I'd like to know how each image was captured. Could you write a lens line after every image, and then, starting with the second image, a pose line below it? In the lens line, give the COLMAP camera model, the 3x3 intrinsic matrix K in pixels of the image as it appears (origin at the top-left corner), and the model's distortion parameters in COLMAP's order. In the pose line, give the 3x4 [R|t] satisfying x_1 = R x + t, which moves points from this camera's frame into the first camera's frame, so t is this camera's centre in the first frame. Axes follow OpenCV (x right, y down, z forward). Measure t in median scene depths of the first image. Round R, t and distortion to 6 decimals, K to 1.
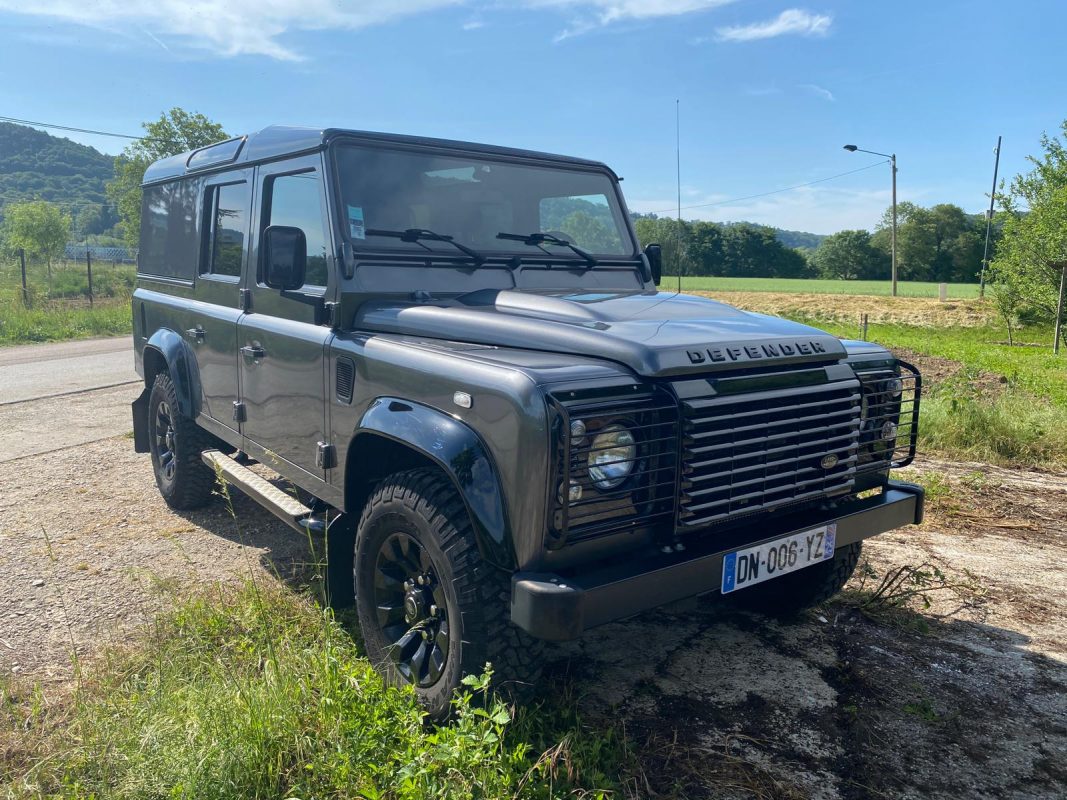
lens RADIAL K [[827.2, 0, 527.5], [0, 827.2, 404.1], [0, 0, 1]] dist [0.009892, -0.008127]
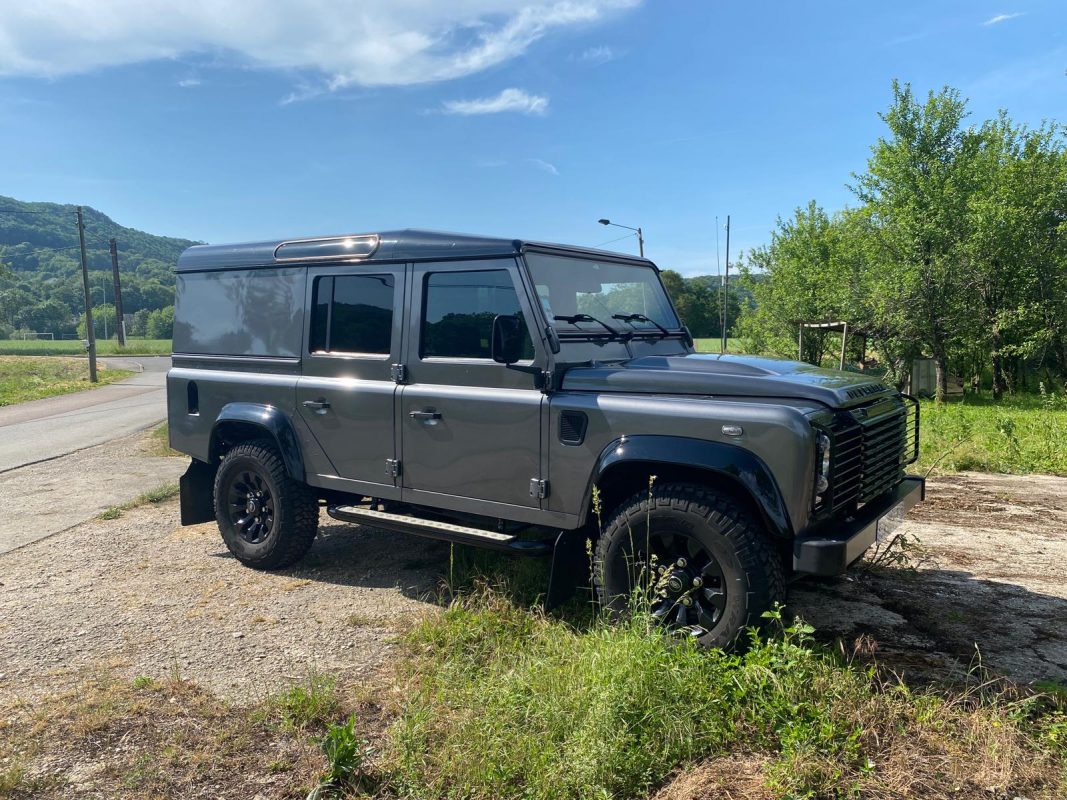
lens RADIAL K [[833.0, 0, 542.9], [0, 833.0, 408.2], [0, 0, 1]] dist [0.001319, 0.003311]
pose [[0.947604, -0.053355, 0.314961, -0.620470], [0.075165, 0.995512, -0.057502, 0.010589], [-0.310479, 0.078163, 0.947361, -0.230455]]
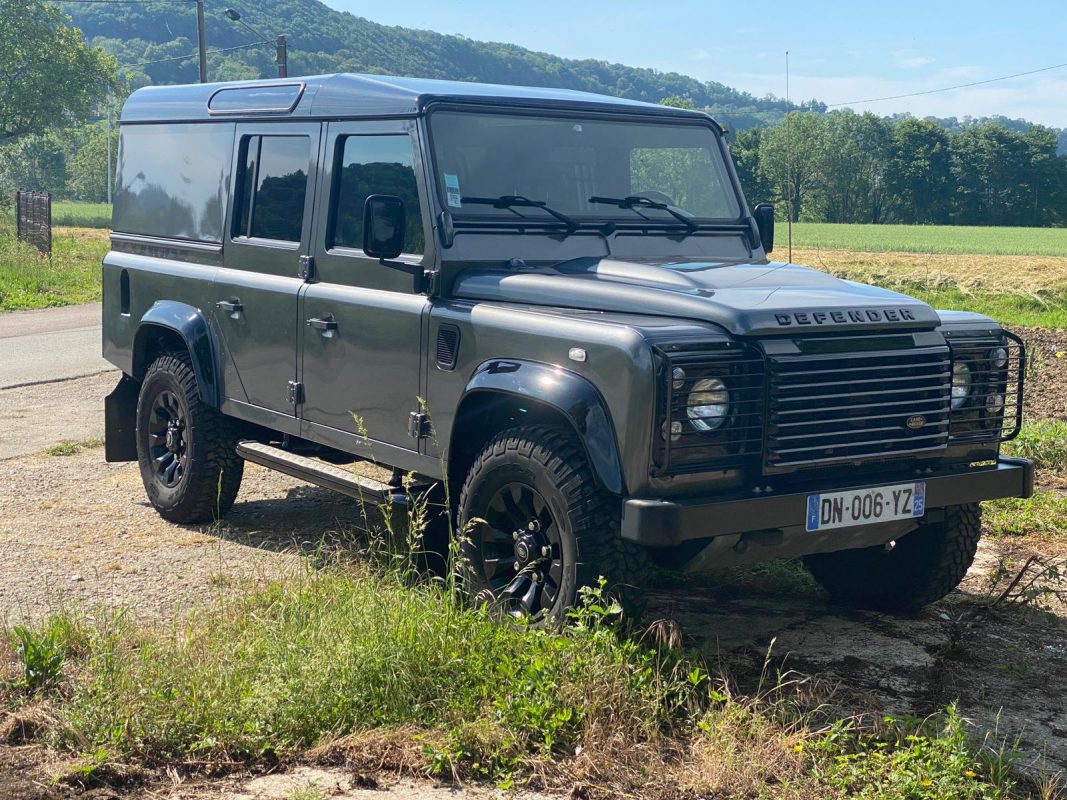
lens RADIAL K [[1630.6, 0, 522.1], [0, 1630.6, 401.7], [0, 0, 1]] dist [0.126867, -0.122281]
pose [[0.999576, 0.006545, -0.028388, -0.064737], [-0.007781, 0.999015, -0.043676, 0.113521], [0.028075, 0.043878, 0.998642, -0.904717]]
